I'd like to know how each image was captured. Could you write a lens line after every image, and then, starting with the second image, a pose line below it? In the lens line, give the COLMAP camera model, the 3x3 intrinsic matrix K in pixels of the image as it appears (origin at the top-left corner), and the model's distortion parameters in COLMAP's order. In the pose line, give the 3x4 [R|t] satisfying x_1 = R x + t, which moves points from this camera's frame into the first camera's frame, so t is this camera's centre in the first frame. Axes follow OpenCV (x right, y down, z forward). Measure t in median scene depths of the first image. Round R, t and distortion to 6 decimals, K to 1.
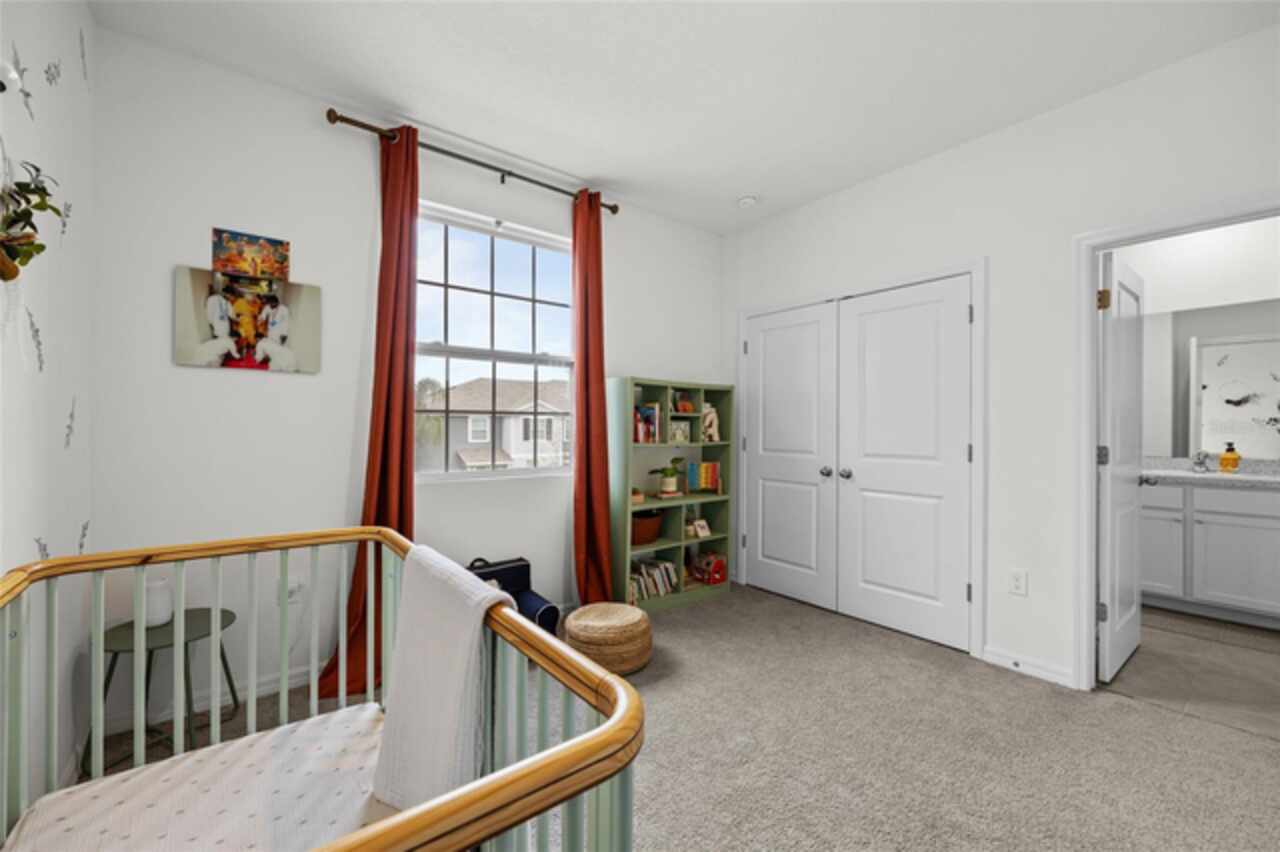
lens RADIAL K [[518.1, 0, 635.0], [0, 518.1, 426.1], [0, 0, 1]] dist [-0.000965, -0.000197]
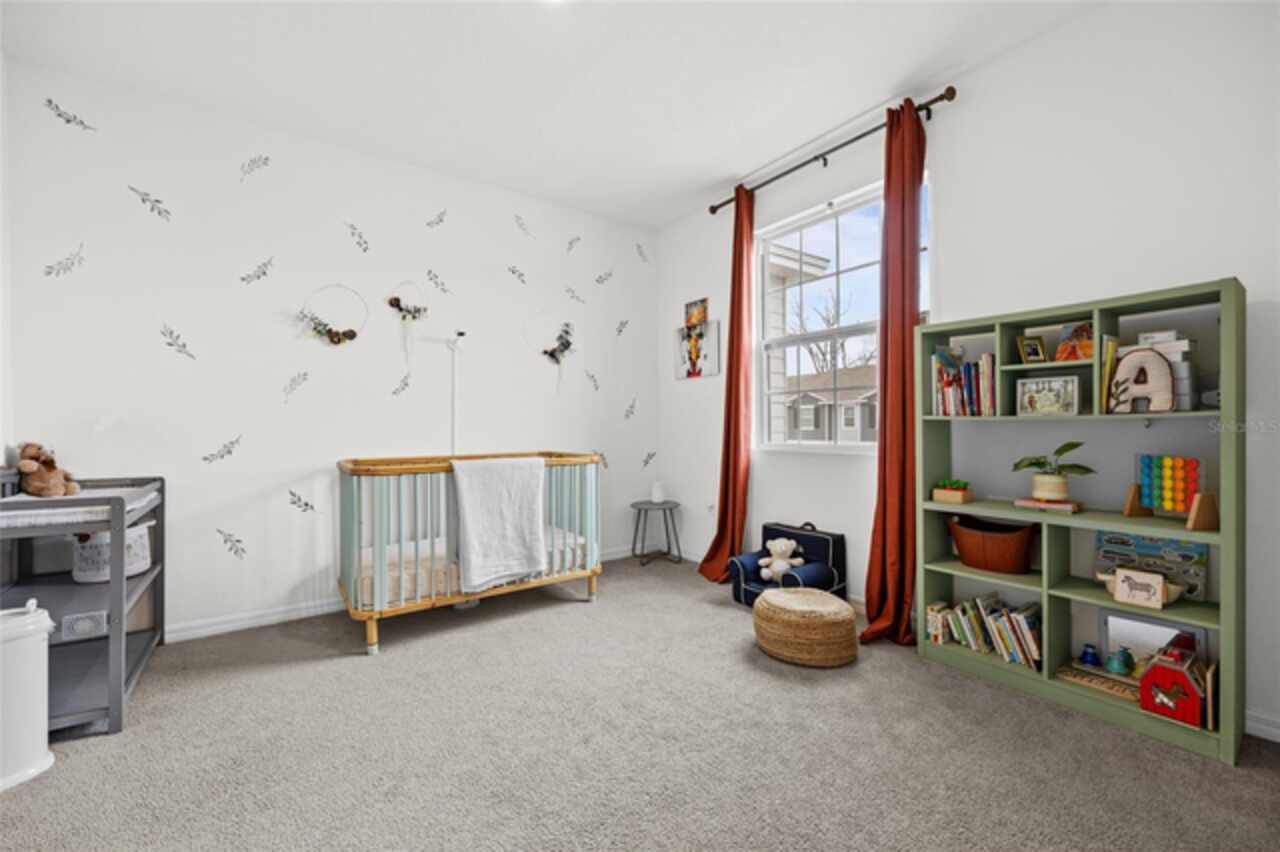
lens RADIAL K [[518.1, 0, 635.0], [0, 518.1, 426.1], [0, 0, 1]] dist [-0.000965, -0.000197]
pose [[-0.051398, -0.003508, -0.998672, 0.892111], [0.011137, 0.999930, -0.004086, 0.054699], [0.998616, -0.011332, -0.051355, 0.753052]]
